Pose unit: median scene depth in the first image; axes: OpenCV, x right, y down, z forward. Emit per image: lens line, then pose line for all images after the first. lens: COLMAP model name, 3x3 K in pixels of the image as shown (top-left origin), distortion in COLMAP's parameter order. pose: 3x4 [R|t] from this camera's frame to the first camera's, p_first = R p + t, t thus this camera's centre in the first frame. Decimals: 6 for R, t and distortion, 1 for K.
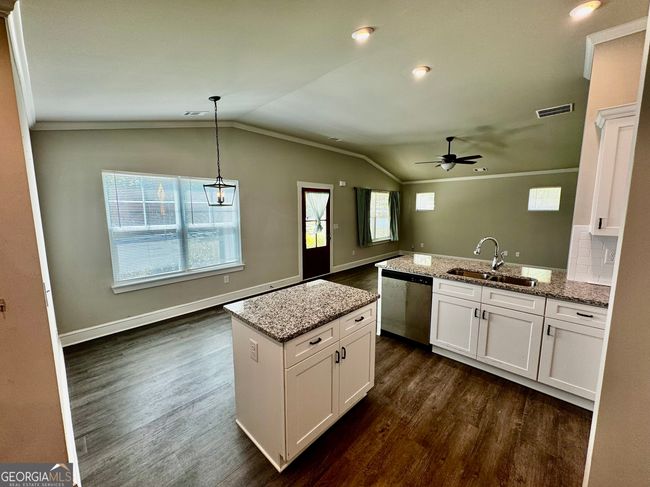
lens RADIAL K [[259.0, 0, 325.2], [0, 259.0, 243.3], [0, 0, 1]] dist [0.000790, -0.000695]
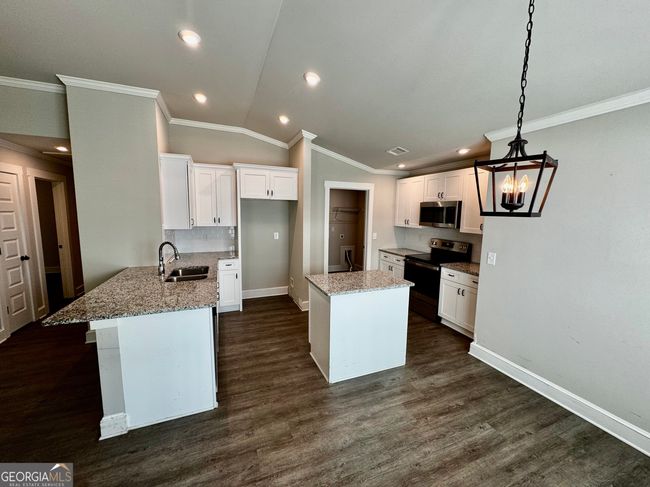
lens RADIAL K [[259.0, 0, 324.4], [0, 259.0, 243.3], [0, 0, 1]] dist [0.000790, -0.000695]
pose [[-0.908516, -0.061790, 0.413256, -0.429375], [0.039537, 0.971857, 0.232230, -0.281542], [-0.415976, 0.227324, -0.880505, 2.031648]]
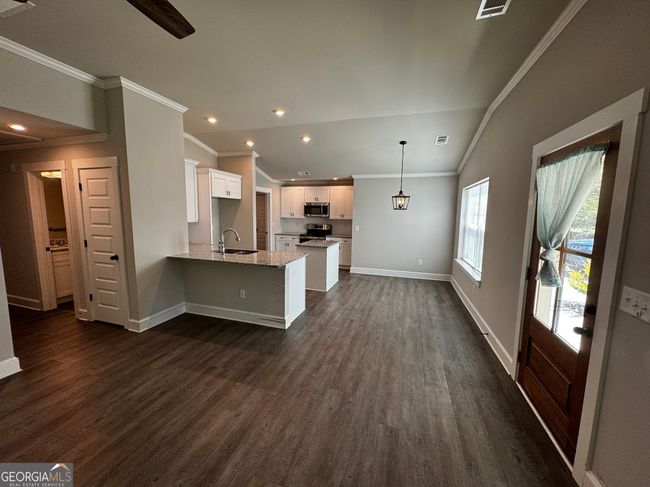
lens RADIAL K [[259.0, 0, 325.1], [0, 259.0, 242.8], [0, 0, 1]] dist [0.000790, -0.000695]
pose [[-0.901819, 0.040549, -0.430207, 1.091125], [-0.067174, 0.970329, 0.232271, -0.399518], [0.426861, 0.238365, -0.872337, 3.178469]]
